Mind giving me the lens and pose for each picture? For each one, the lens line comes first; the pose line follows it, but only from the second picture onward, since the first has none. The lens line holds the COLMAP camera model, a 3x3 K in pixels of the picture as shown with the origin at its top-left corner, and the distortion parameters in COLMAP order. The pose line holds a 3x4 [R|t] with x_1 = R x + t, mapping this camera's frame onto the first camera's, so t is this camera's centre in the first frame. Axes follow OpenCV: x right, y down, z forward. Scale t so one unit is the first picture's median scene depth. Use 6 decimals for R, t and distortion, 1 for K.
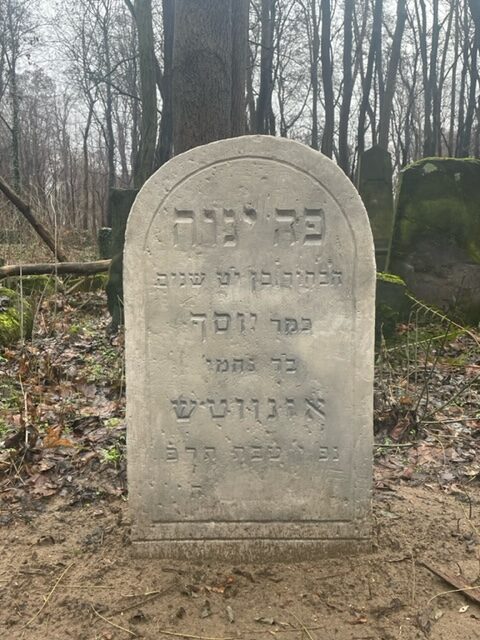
lens RADIAL K [[586.6, 0, 240.9], [0, 586.6, 316.3], [0, 0, 1]] dist [0.045186, 0.000000]
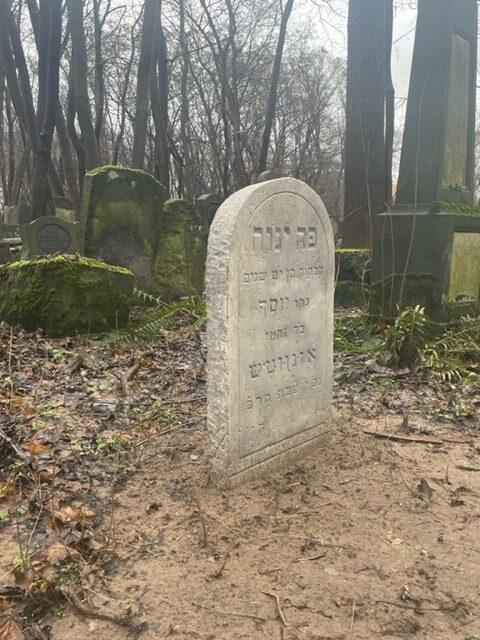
lens RADIAL K [[586.6, 0, 243.5], [0, 586.6, 320.4], [0, 0, 1]] dist [0.045186, 0.000000]
pose [[0.665295, -0.108560, 0.738646, -1.115219], [0.088760, 0.993856, 0.066123, -0.053114], [-0.741286, 0.021571, 0.670843, 0.089519]]
